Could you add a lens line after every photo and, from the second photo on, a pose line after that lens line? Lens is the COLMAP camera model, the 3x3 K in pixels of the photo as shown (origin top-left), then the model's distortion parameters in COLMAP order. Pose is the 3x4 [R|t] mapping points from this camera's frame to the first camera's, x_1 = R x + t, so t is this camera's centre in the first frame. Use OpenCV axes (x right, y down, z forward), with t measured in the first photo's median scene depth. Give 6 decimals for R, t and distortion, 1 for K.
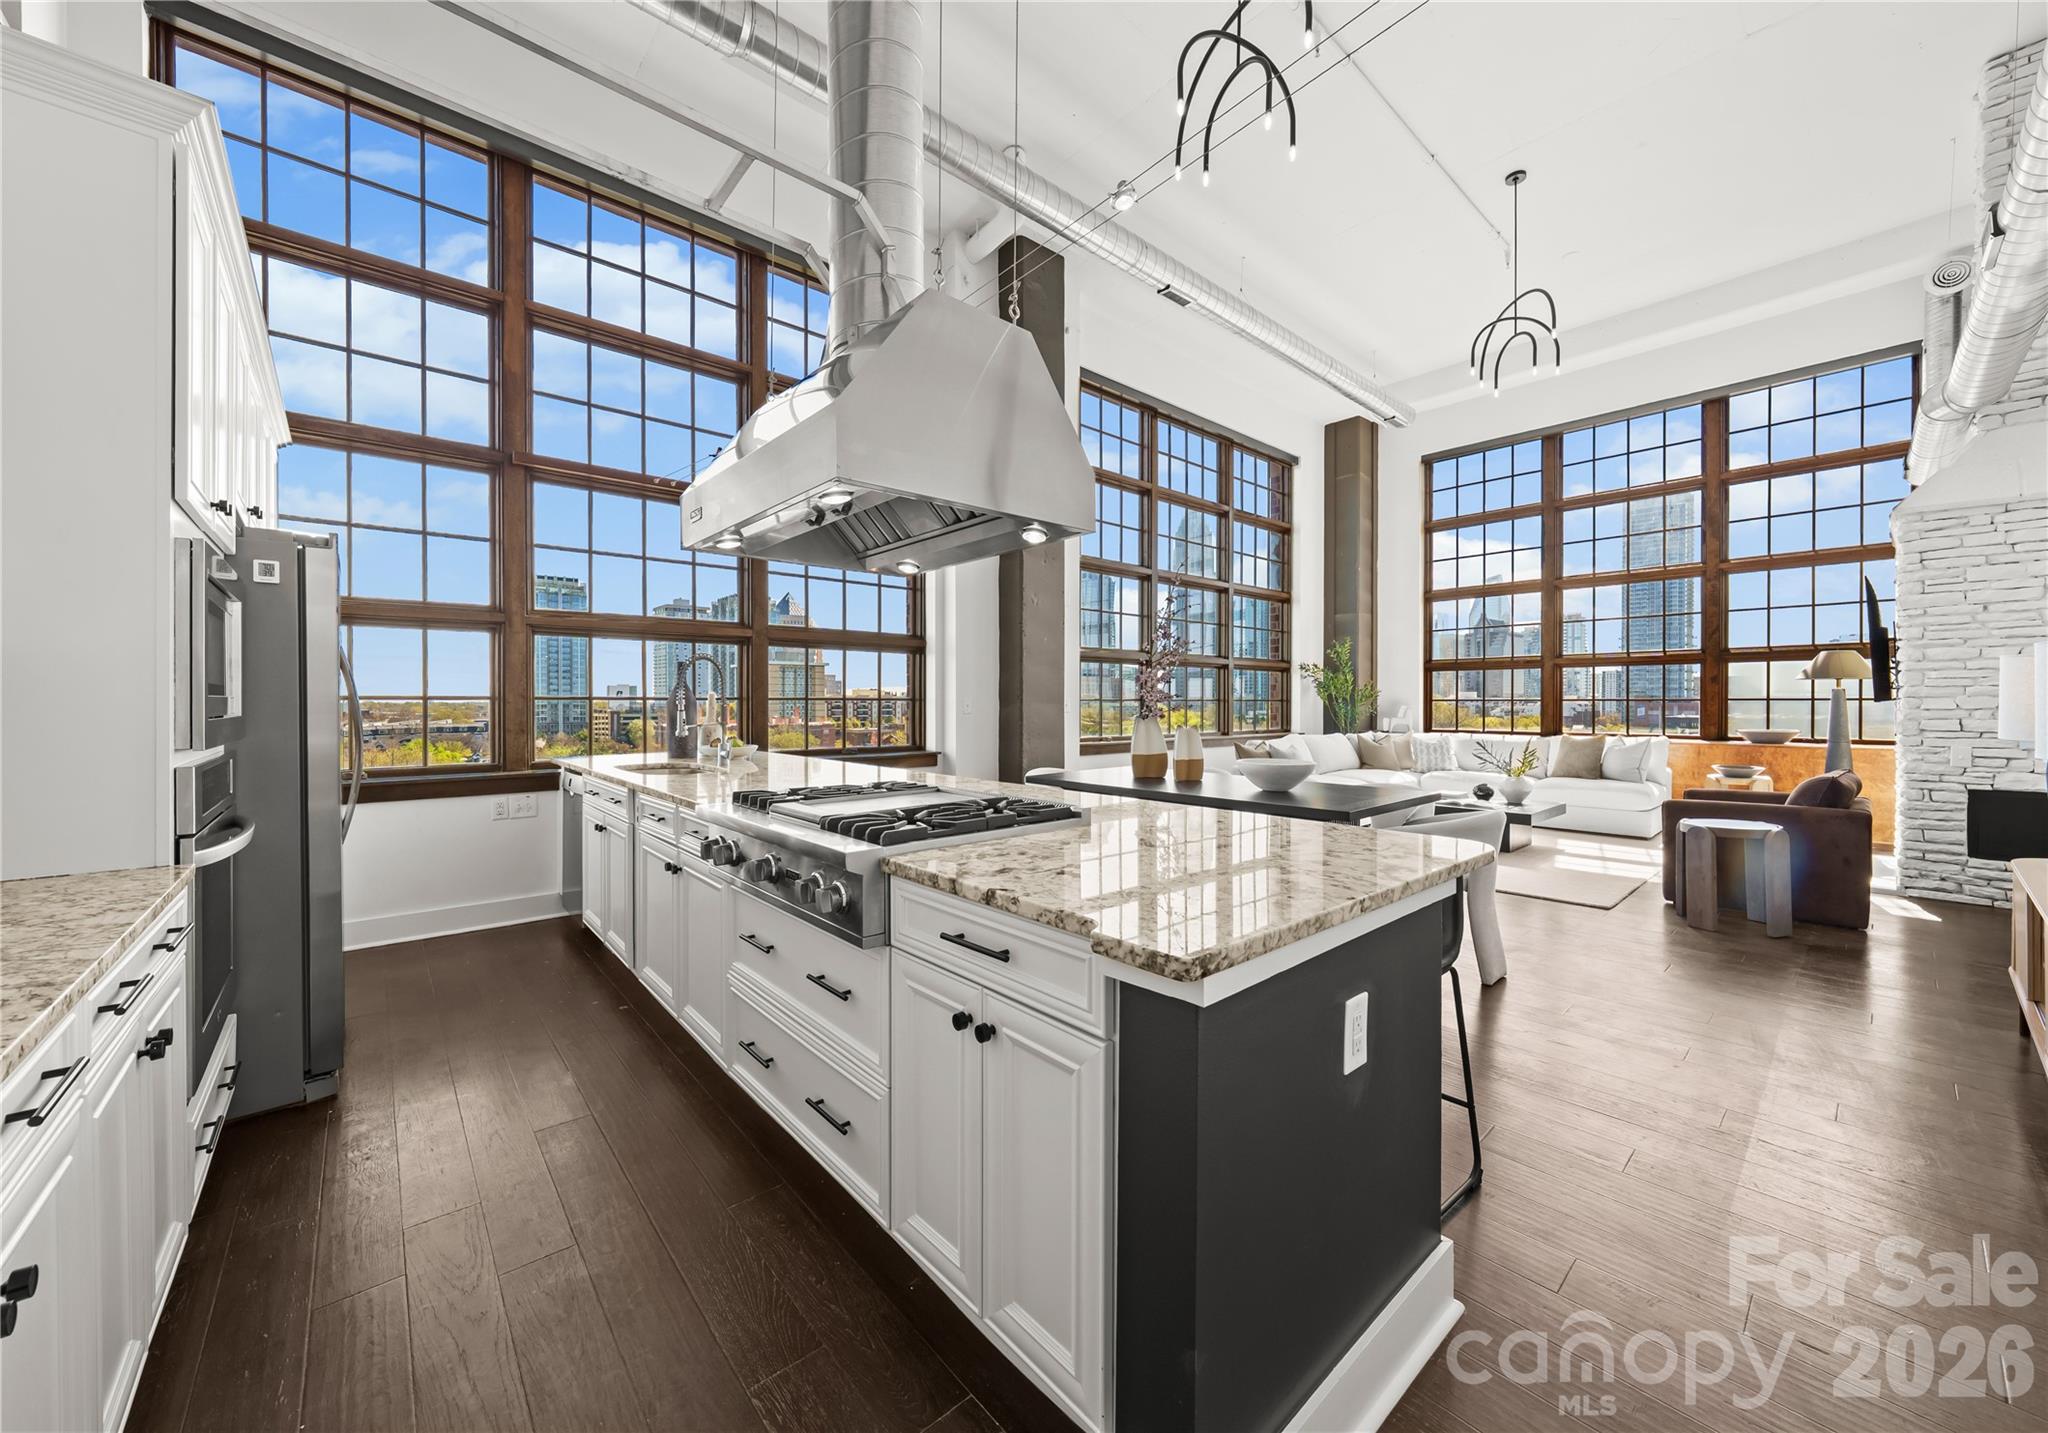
lens RADIAL K [[769.0, 0, 1023.2], [0, 769.0, 706.9], [0, 0, 1]] dist [-0.003630, -0.000541]
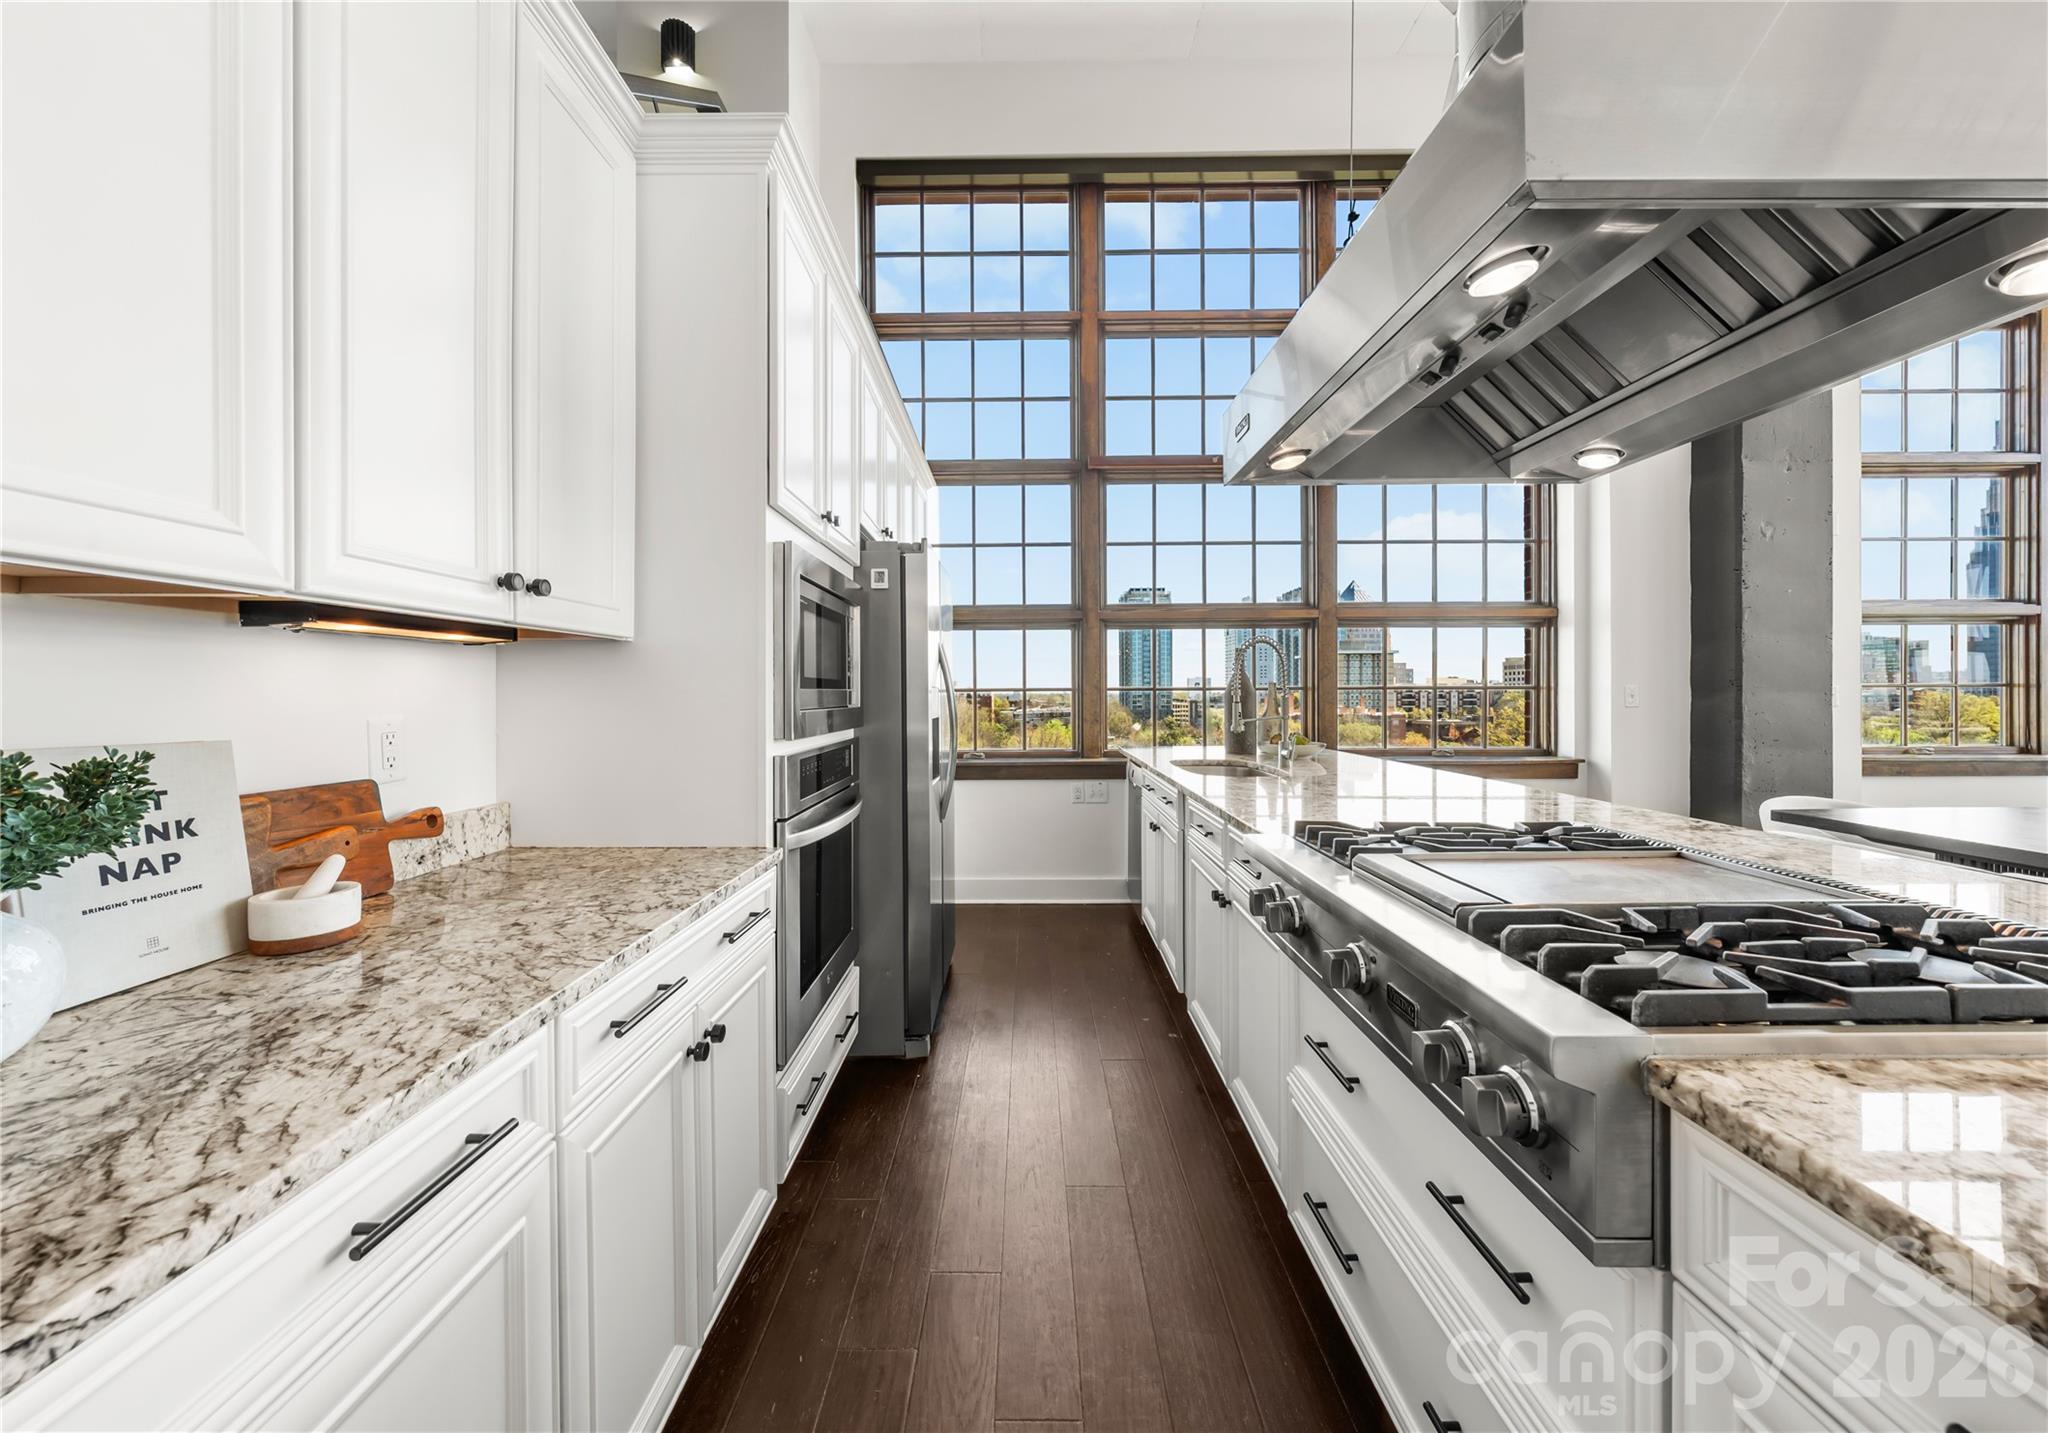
lens RADIAL K [[731.6, 0, 1012.2], [0, 731.6, 698.2], [0, 0, 1]] dist [-0.001909, -0.000065]
pose [[0.743314, 0.000955, -0.668942, -0.067391], [0.000582, 0.999998, 0.002073, -0.001583], [0.668942, -0.001930, 0.743312, 0.181133]]
